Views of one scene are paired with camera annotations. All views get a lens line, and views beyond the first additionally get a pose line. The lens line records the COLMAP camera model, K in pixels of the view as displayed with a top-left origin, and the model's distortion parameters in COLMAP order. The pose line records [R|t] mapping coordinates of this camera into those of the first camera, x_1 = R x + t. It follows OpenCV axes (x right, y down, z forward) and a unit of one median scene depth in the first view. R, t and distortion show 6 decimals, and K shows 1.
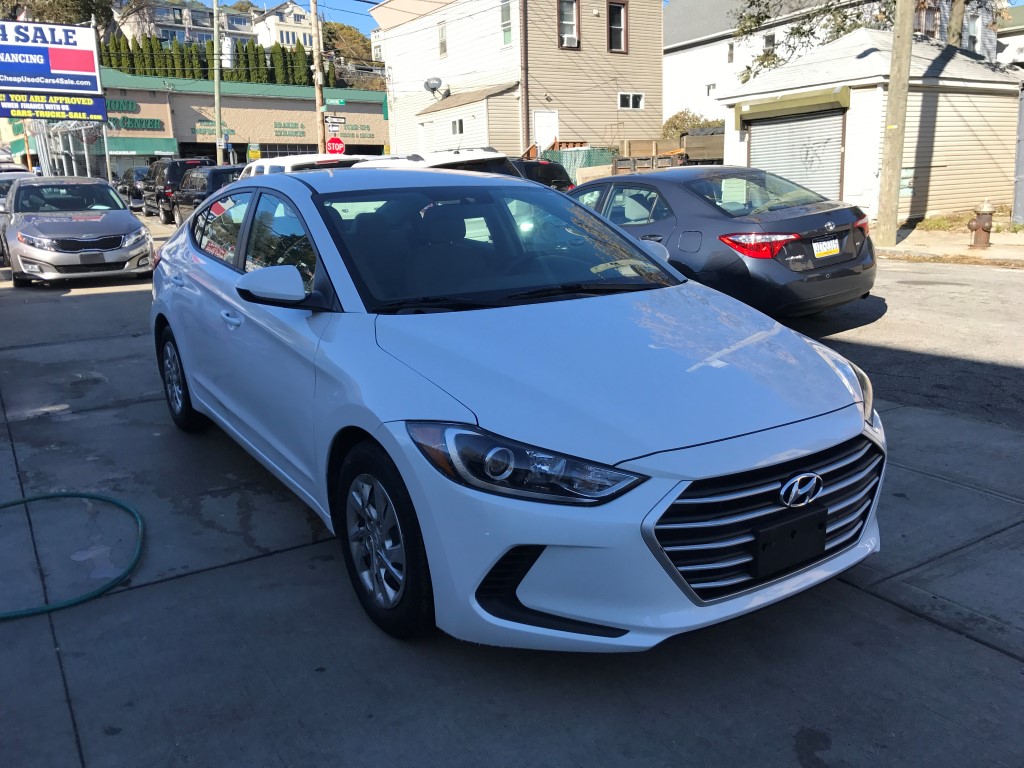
lens RADIAL K [[848.8, 0, 504.2], [0, 848.8, 390.3], [0, 0, 1]] dist [0.013074, -0.015478]
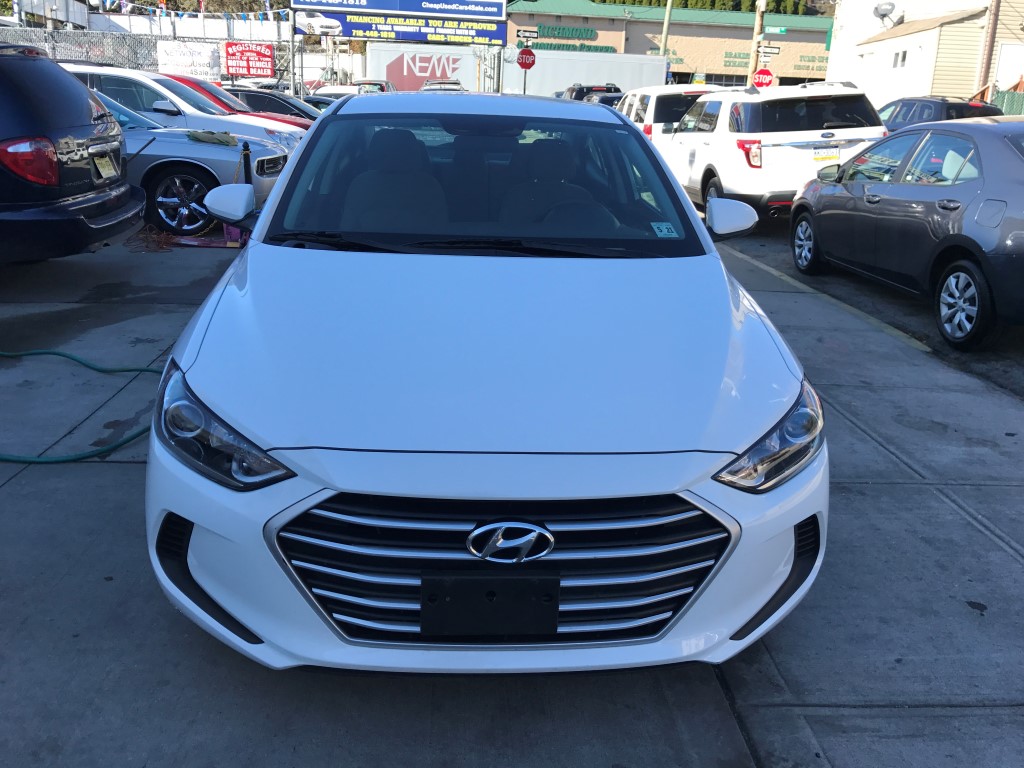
lens RADIAL K [[848.8, 0, 509.0], [0, 848.8, 379.4], [0, 0, 1]] dist [0.013074, -0.015478]
pose [[0.865757, 0.196168, -0.460416, 0.111612], [-0.167534, 0.980499, 0.102732, -0.016805], [0.471591, -0.011806, 0.881739, 0.057605]]
